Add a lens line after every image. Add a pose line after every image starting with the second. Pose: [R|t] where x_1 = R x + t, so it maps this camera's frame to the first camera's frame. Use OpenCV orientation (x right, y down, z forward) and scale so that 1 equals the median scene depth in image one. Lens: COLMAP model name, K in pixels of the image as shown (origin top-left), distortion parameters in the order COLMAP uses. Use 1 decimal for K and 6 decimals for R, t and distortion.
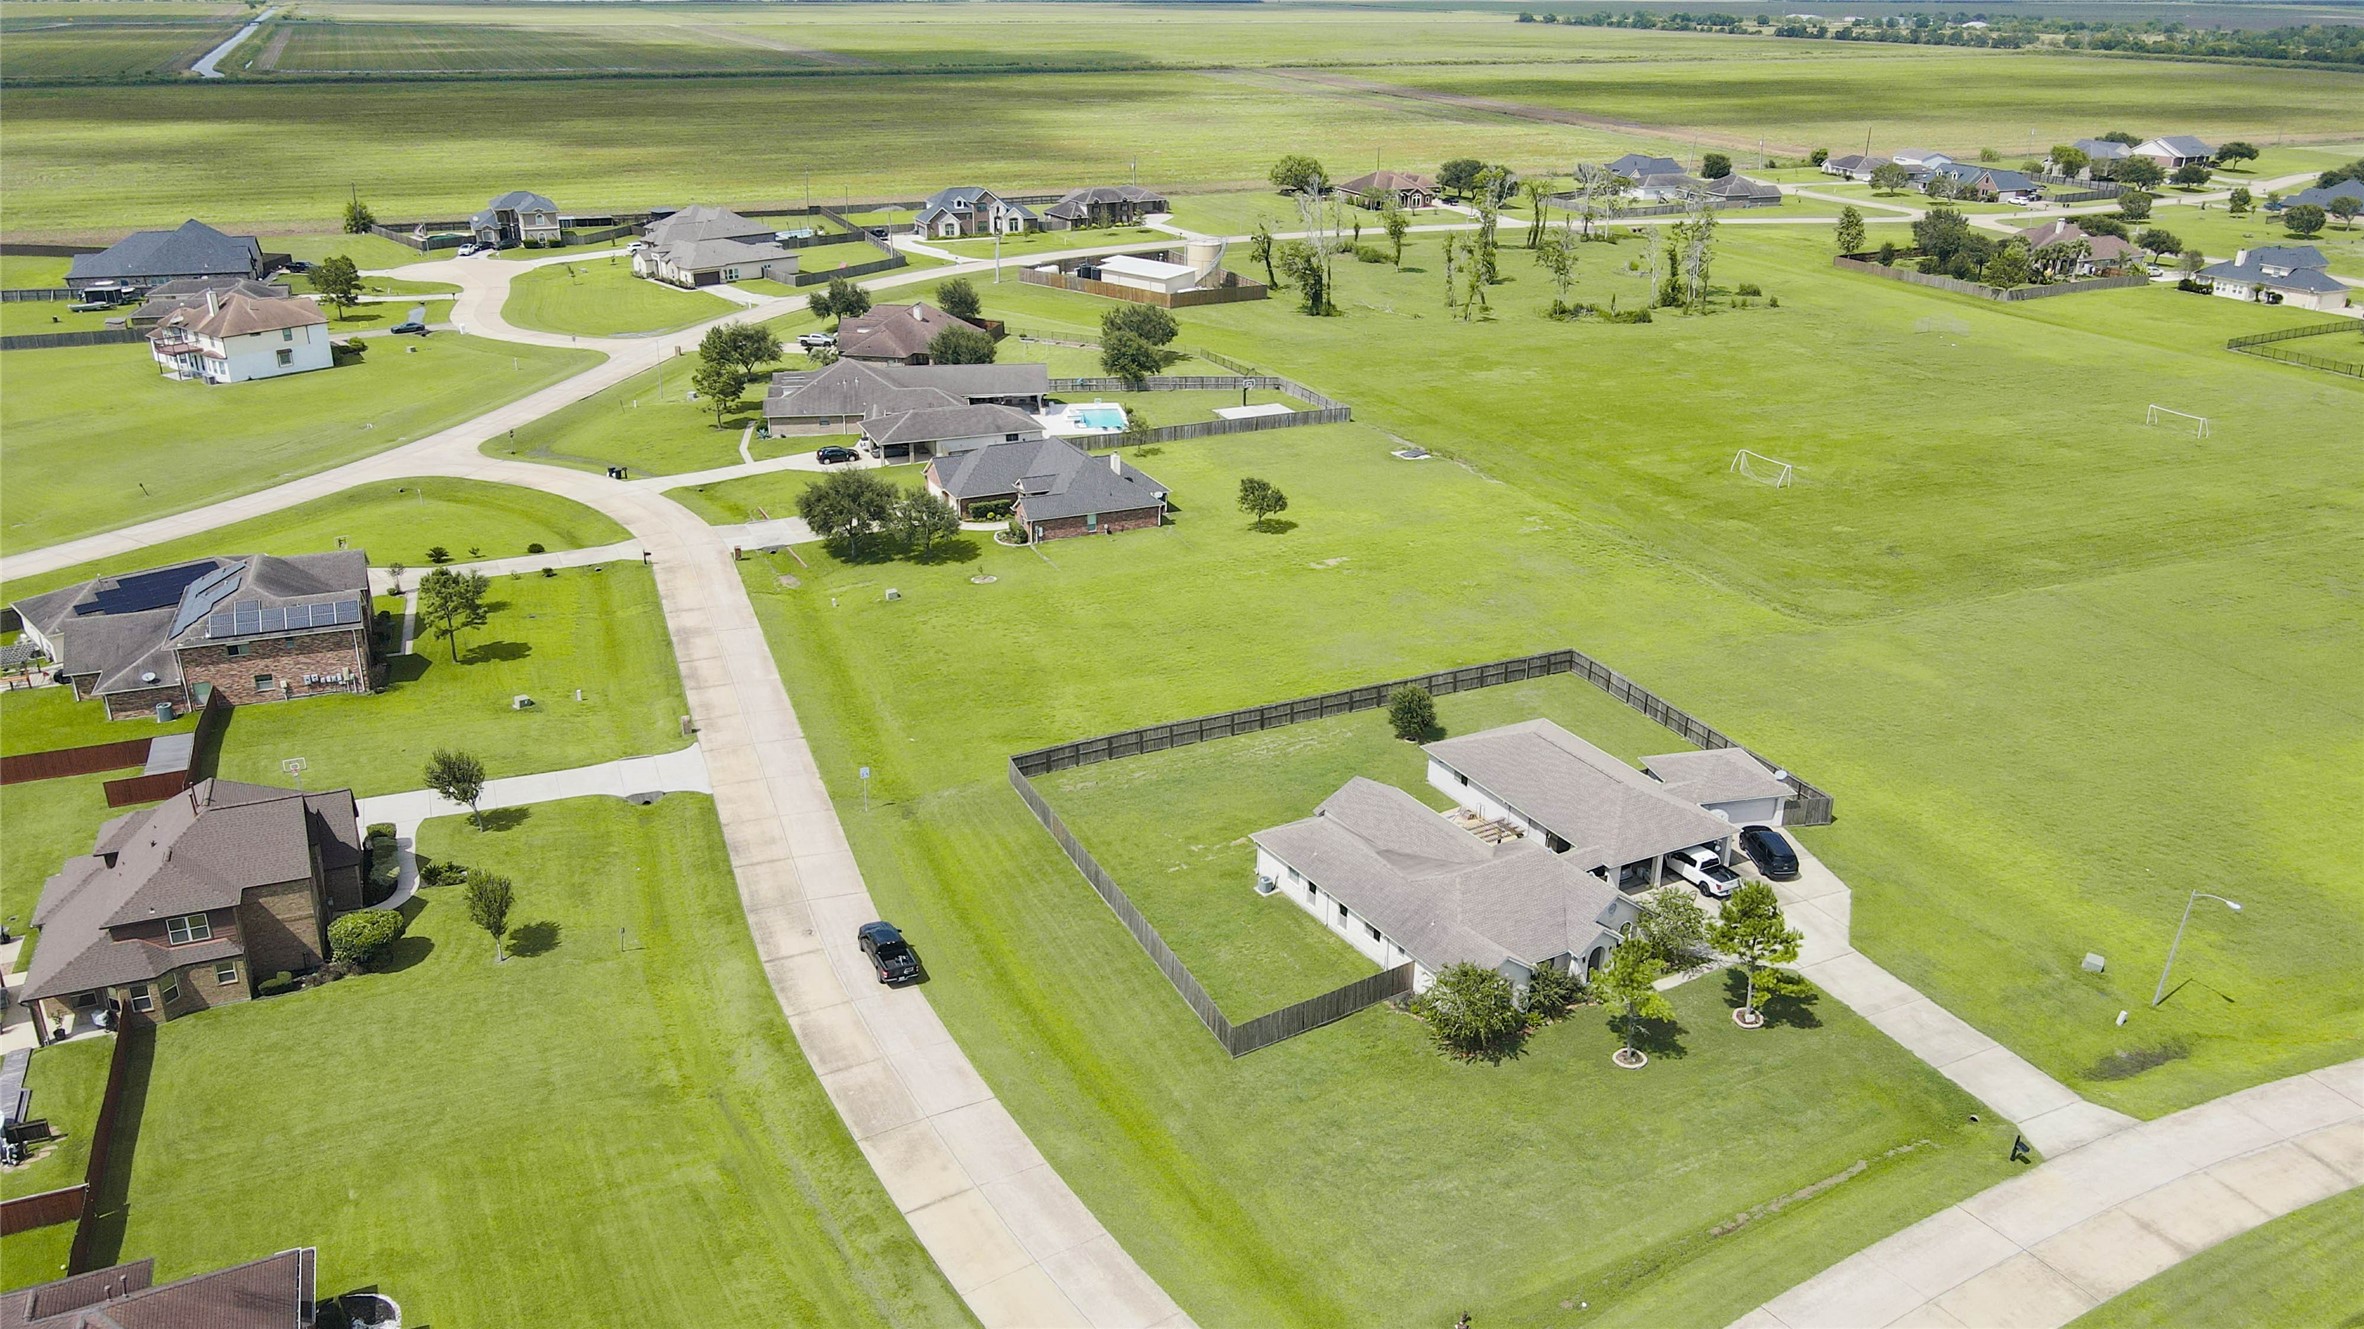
lens RADIAL K [[1761.4, 0, 1182.0], [0, 1761.4, 664.5], [0, 0, 1]] dist [-0.009248, 0.036040]
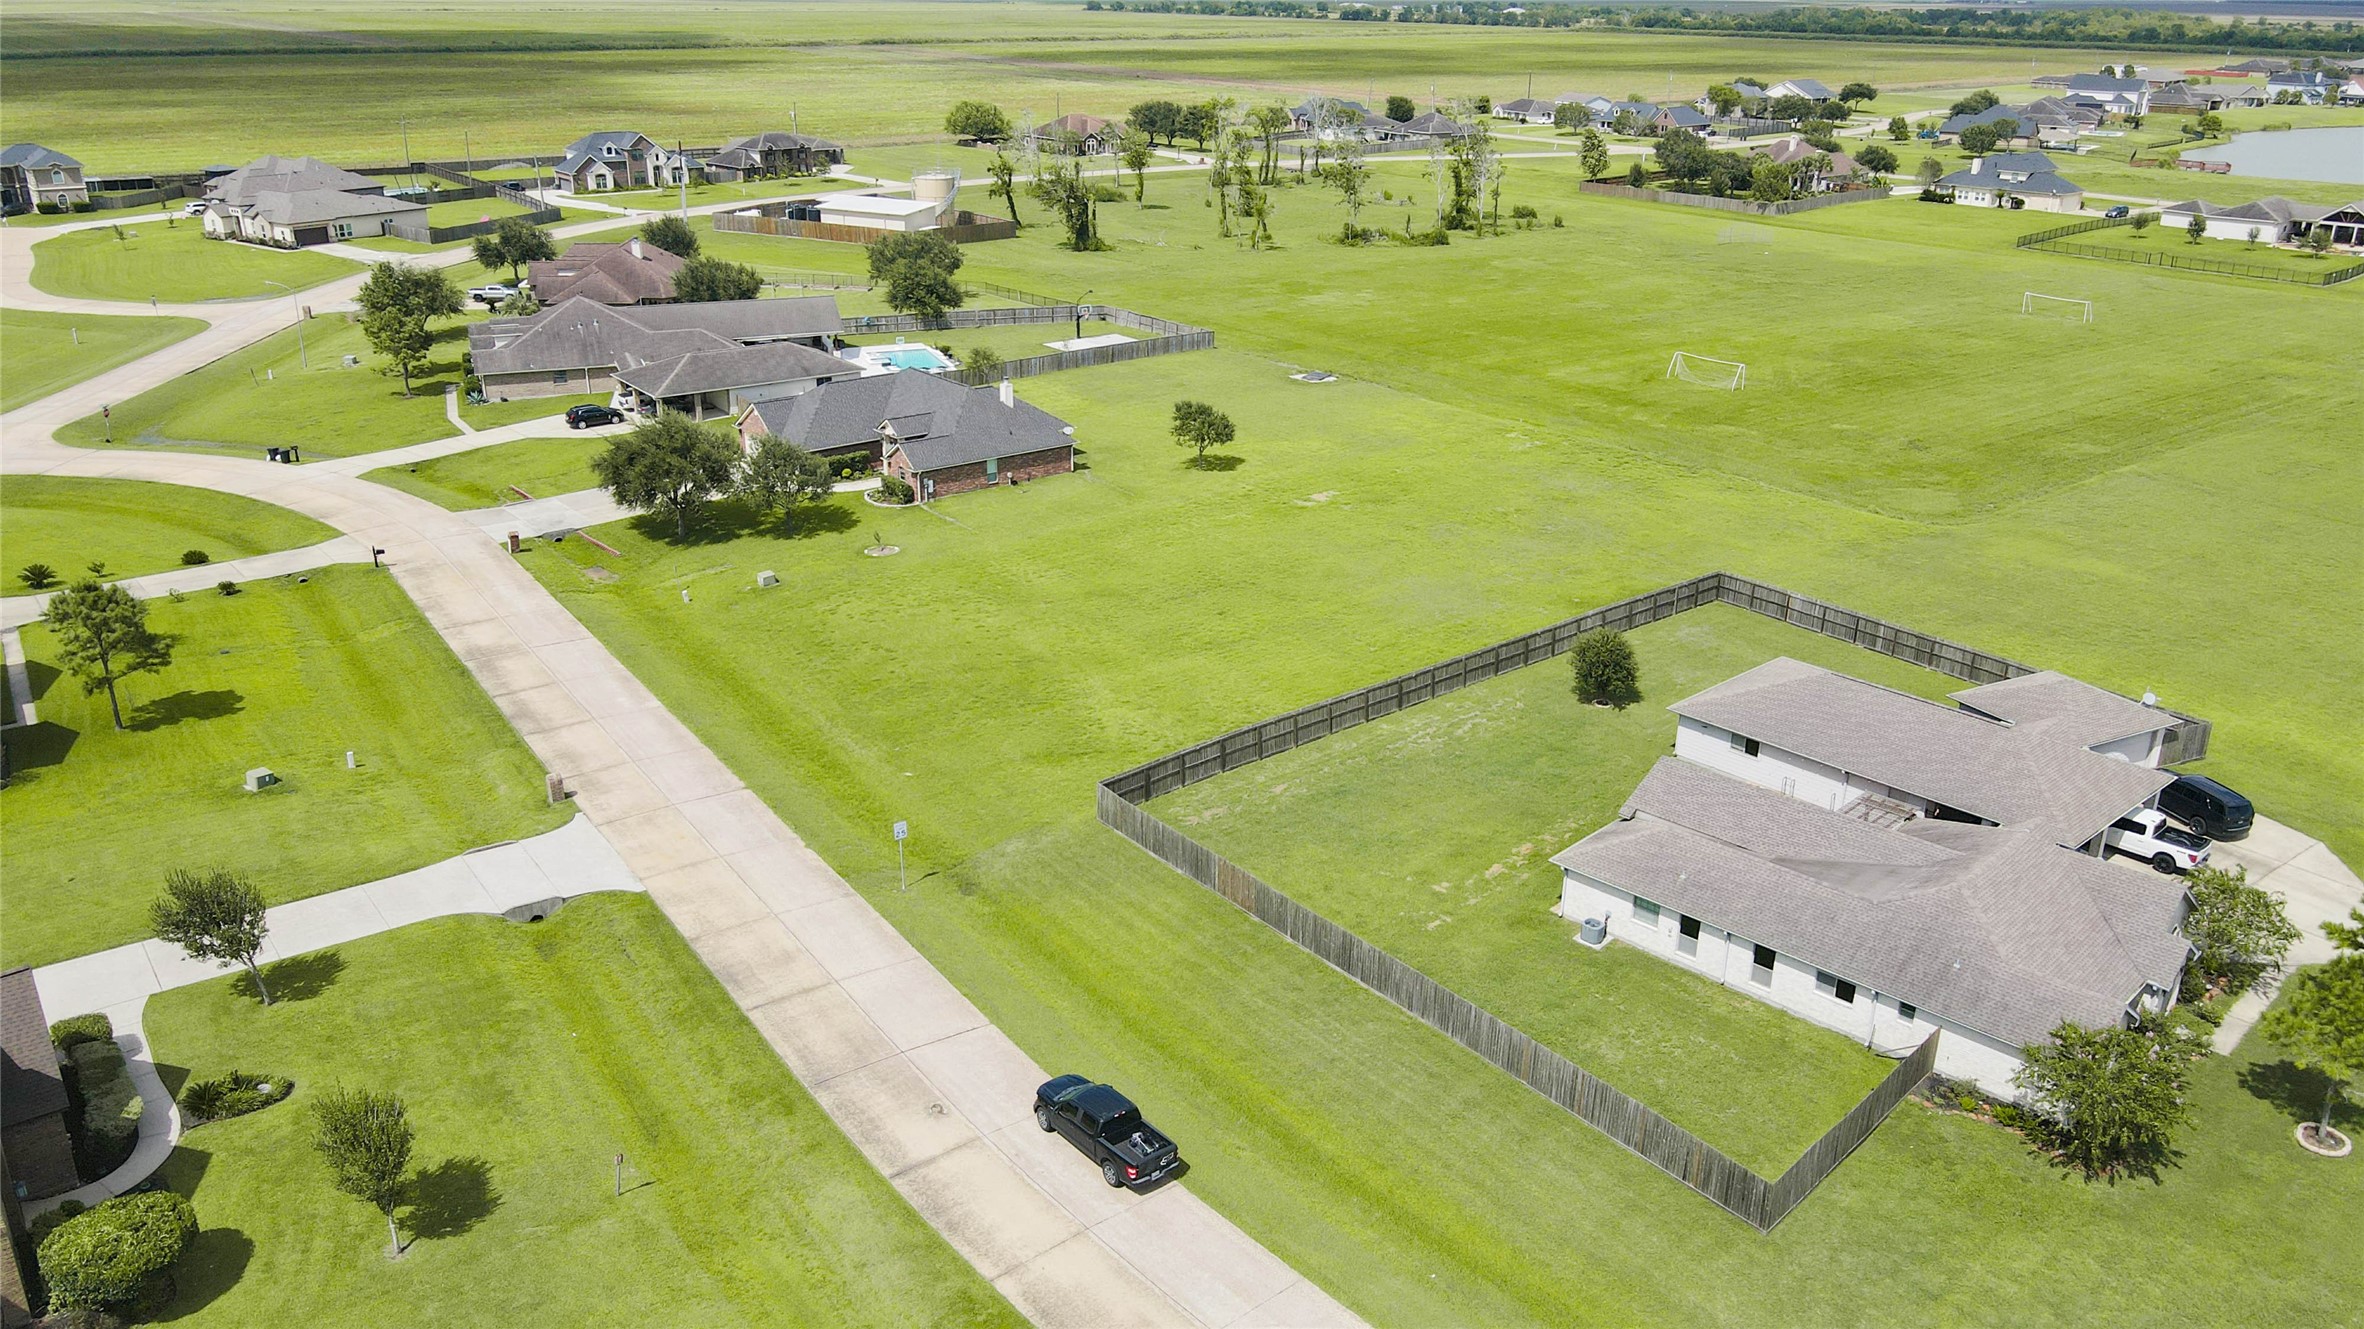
lens RADIAL K [[1766.7, 0, 1183.4], [0, 1766.7, 648.8], [0, 0, 1]] dist [-0.010054, 0.039042]
pose [[0.969765, -0.086850, 0.228064, -0.157687], [0.089474, 0.995988, -0.001171, 0.004150], [-0.227047, 0.021541, 0.973645, 0.251307]]
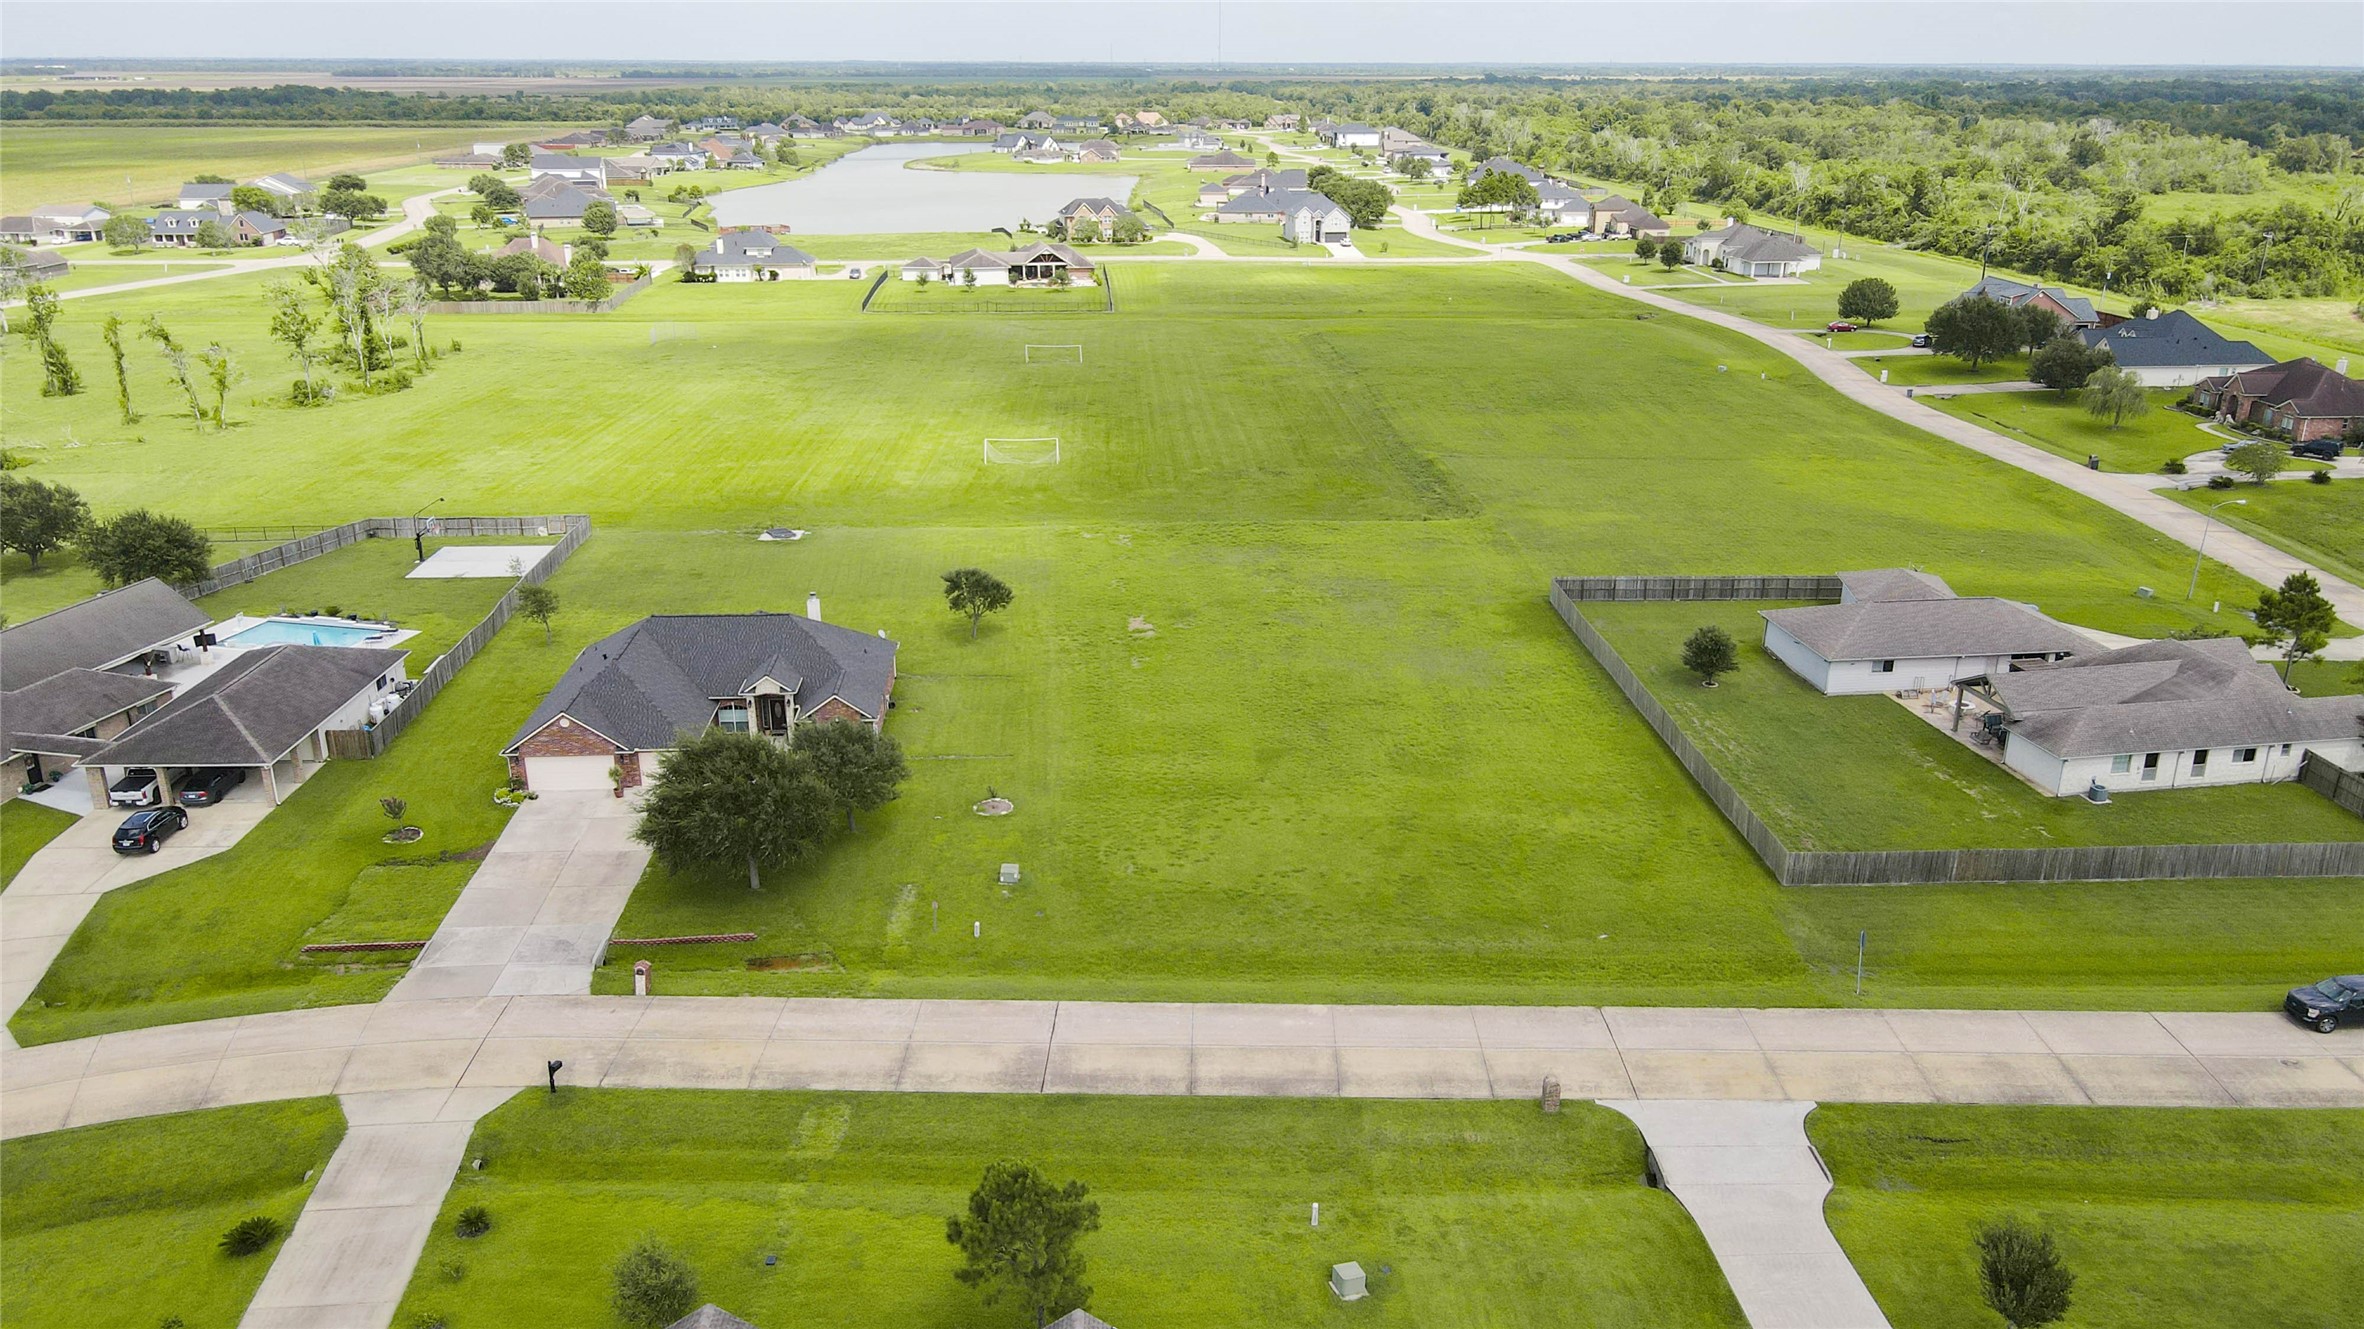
lens RADIAL K [[1765.4, 0, 1180.8], [0, 1765.4, 653.1], [0, 0, 1]] dist [-0.011189, 0.039656]
pose [[0.356810, -0.306952, 0.882308, -0.597932], [0.347445, 0.920326, 0.179670, -0.180369], [-0.867161, 0.242445, 0.435031, 0.646113]]
